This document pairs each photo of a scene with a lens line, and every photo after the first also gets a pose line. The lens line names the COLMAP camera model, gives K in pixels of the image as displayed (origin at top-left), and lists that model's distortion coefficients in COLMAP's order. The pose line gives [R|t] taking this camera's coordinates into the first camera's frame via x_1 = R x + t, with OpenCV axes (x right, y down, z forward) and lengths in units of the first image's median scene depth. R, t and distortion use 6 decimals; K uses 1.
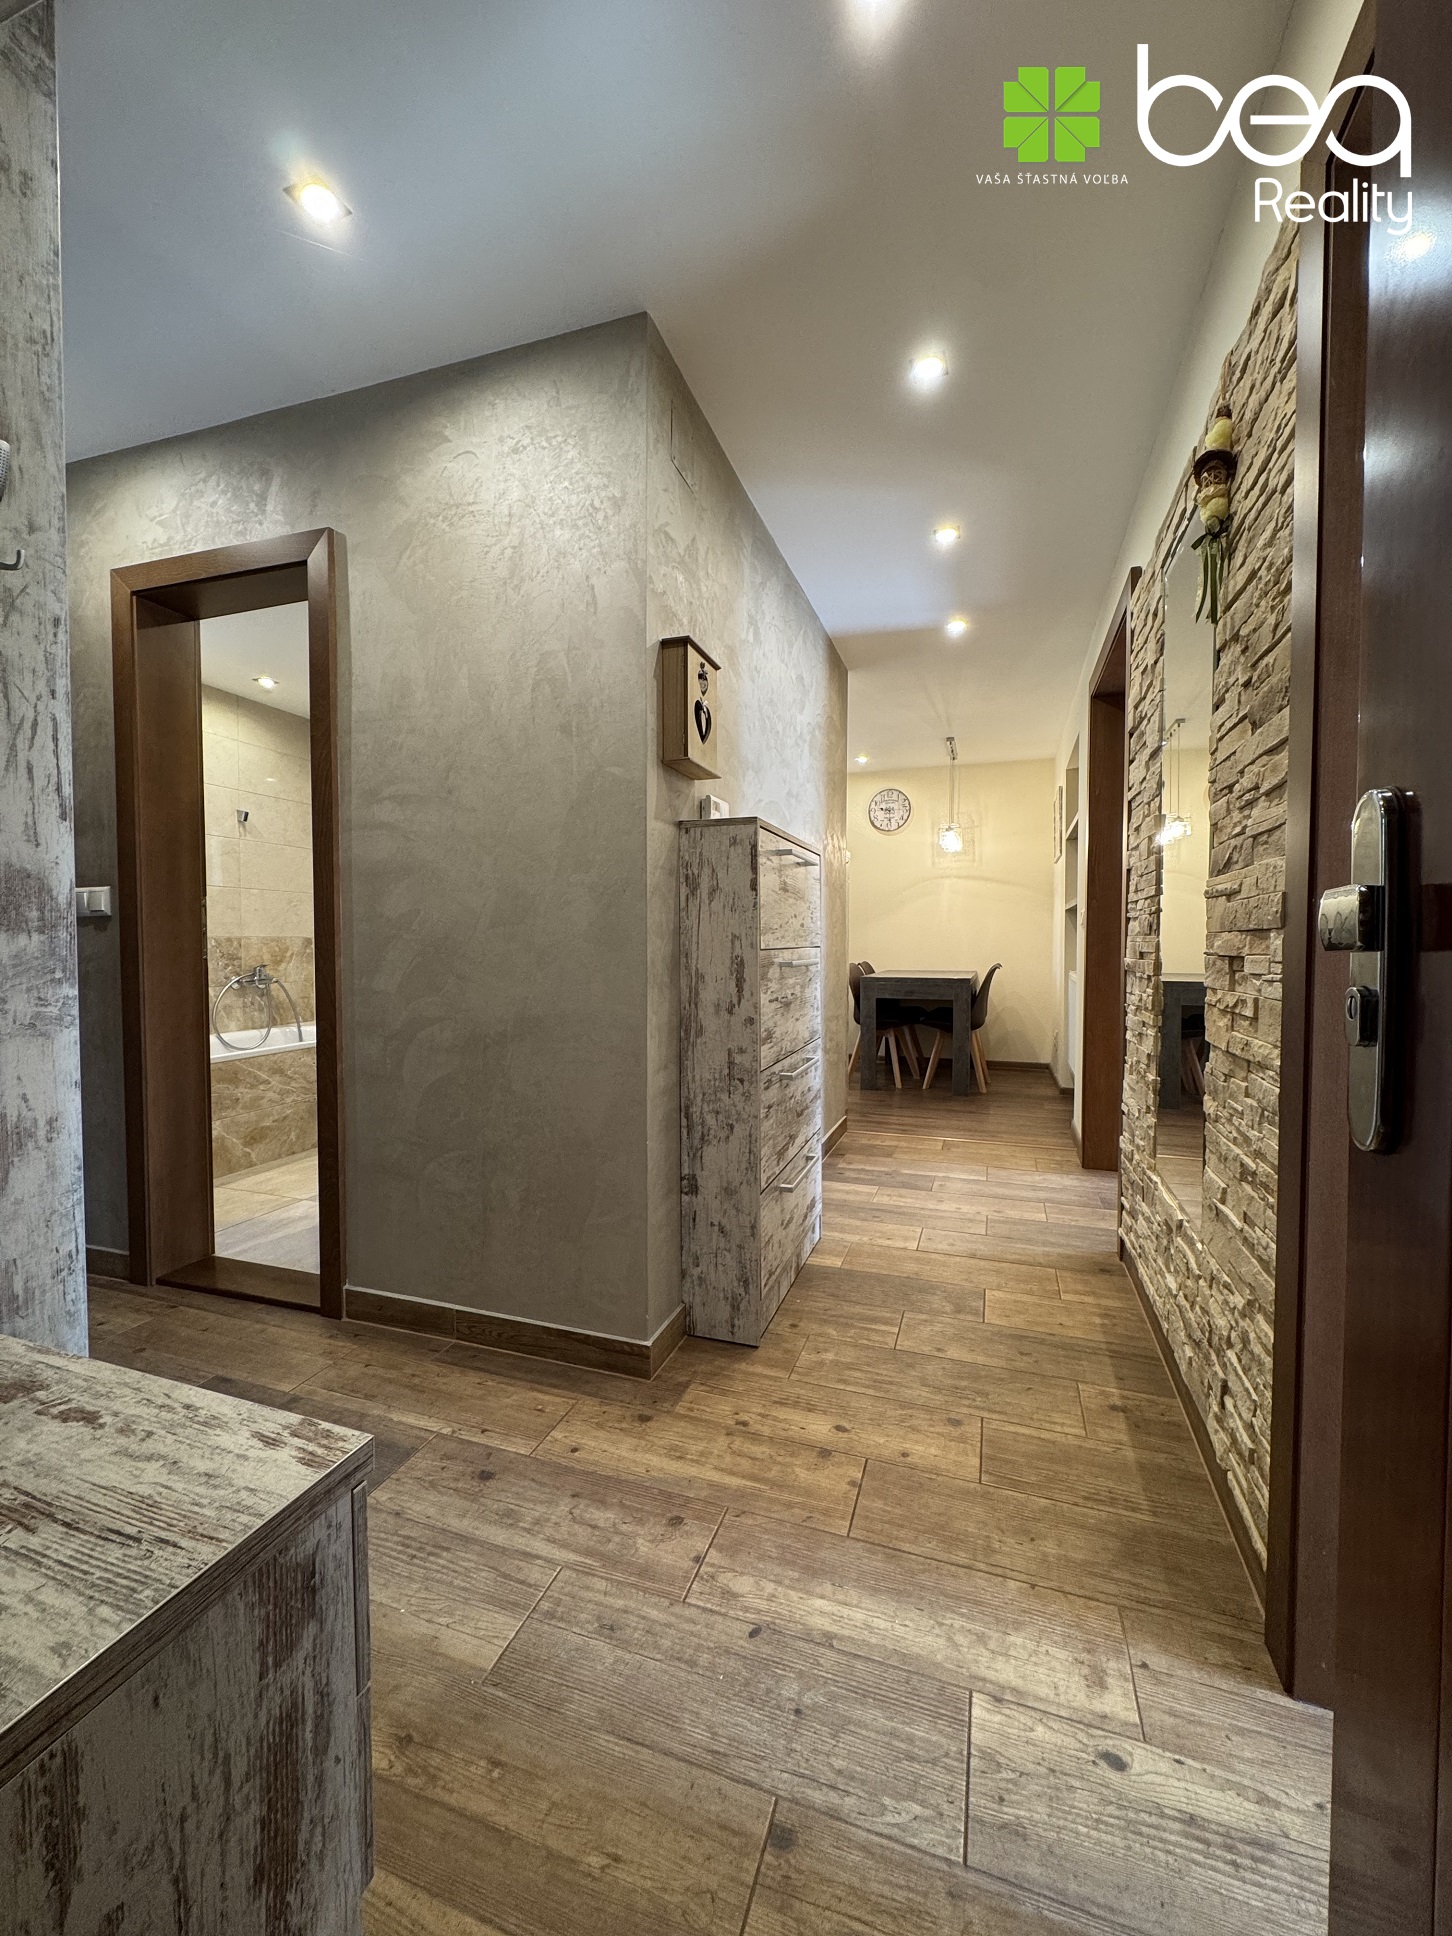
lens RADIAL K [[772.5, 0, 729.4], [0, 772.5, 967.1], [0, 0, 1]] dist [-0.004726, 0.001036]
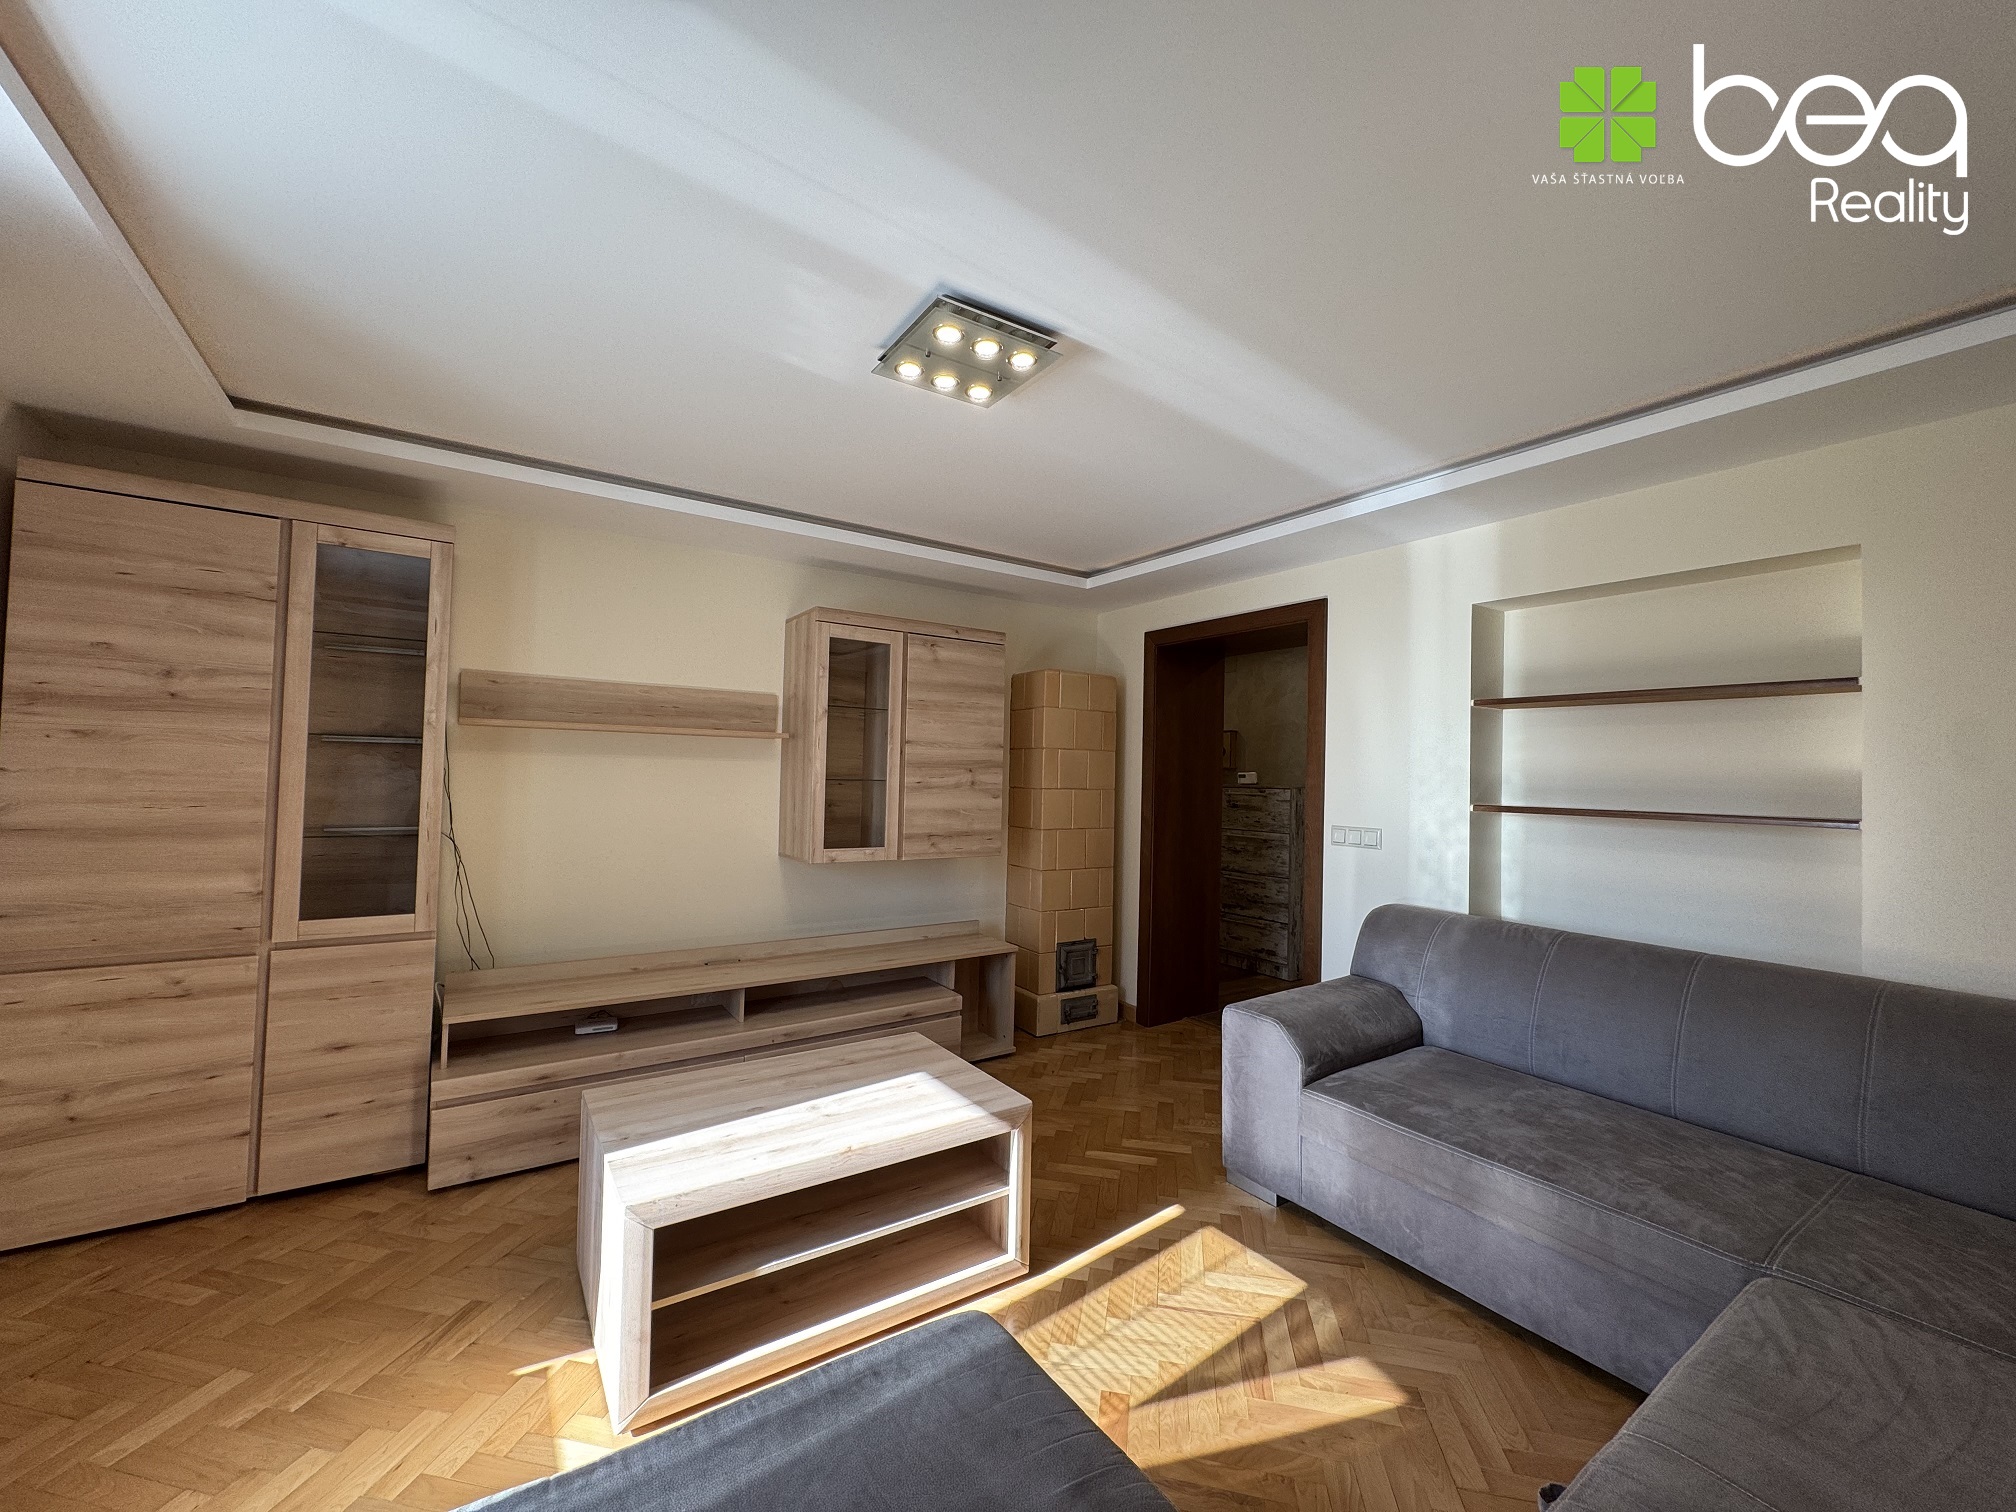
lens RADIAL K [[804.4, 0, 1001.1], [0, 804.4, 750.8], [0, 0, 1]] dist [-0.004726, 0.001036]
pose [[-0.598837, -0.038811, -0.799930, 3.298561], [-0.050837, 0.998653, -0.010396, -0.267079], [0.799256, 0.034441, -0.600003, 2.402394]]
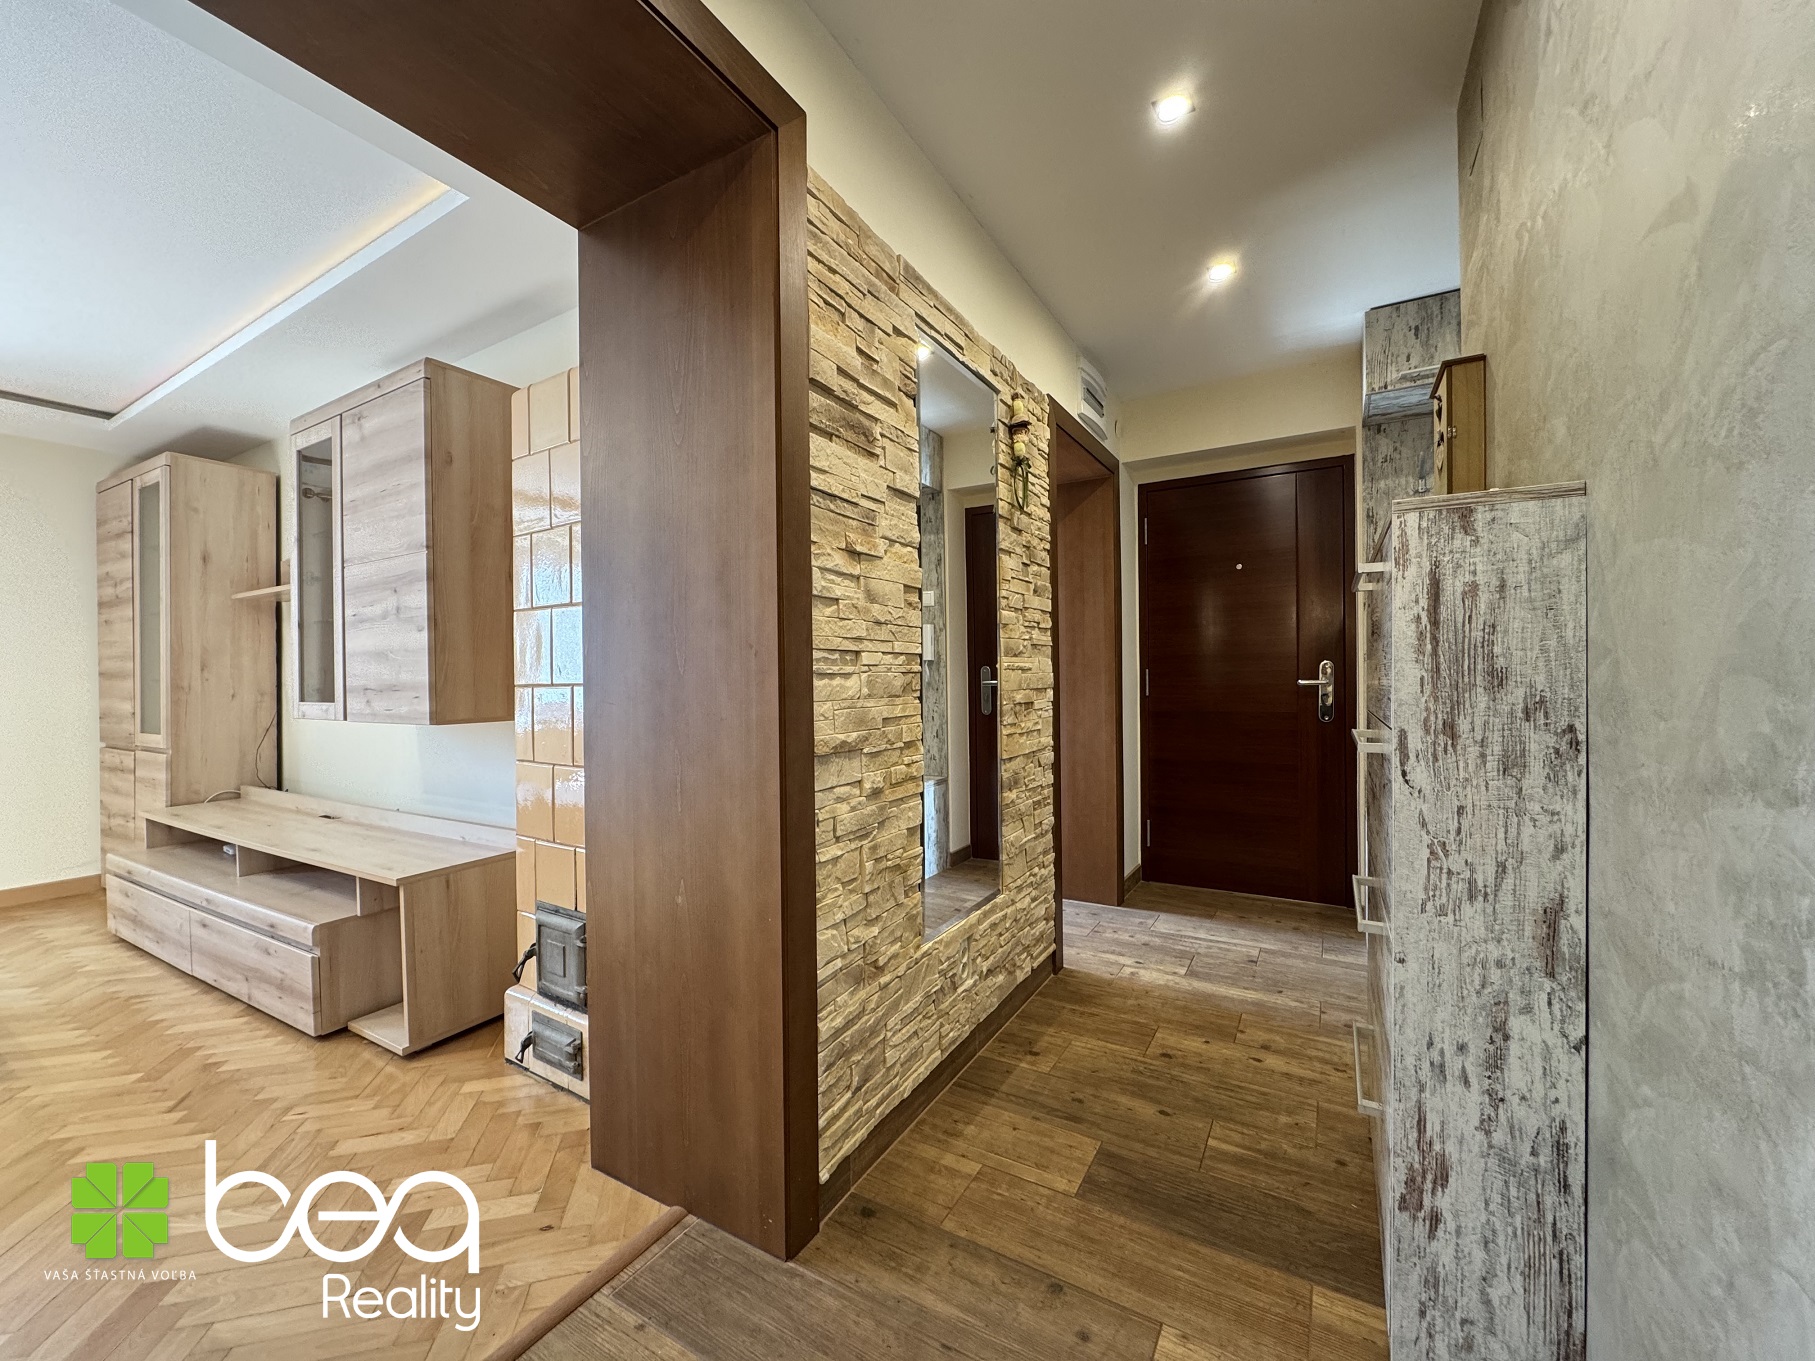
lens RADIAL K [[724.2, 0, 904.7], [0, 724.2, 680.0], [0, 0, 1]] dist [-0.004726, 0.001036]
pose [[-0.979621, 0.008957, 0.200653, 0.438818], [0.016961, 0.999126, 0.038207, -0.106933], [-0.200135, 0.040832, -0.978917, 2.098921]]
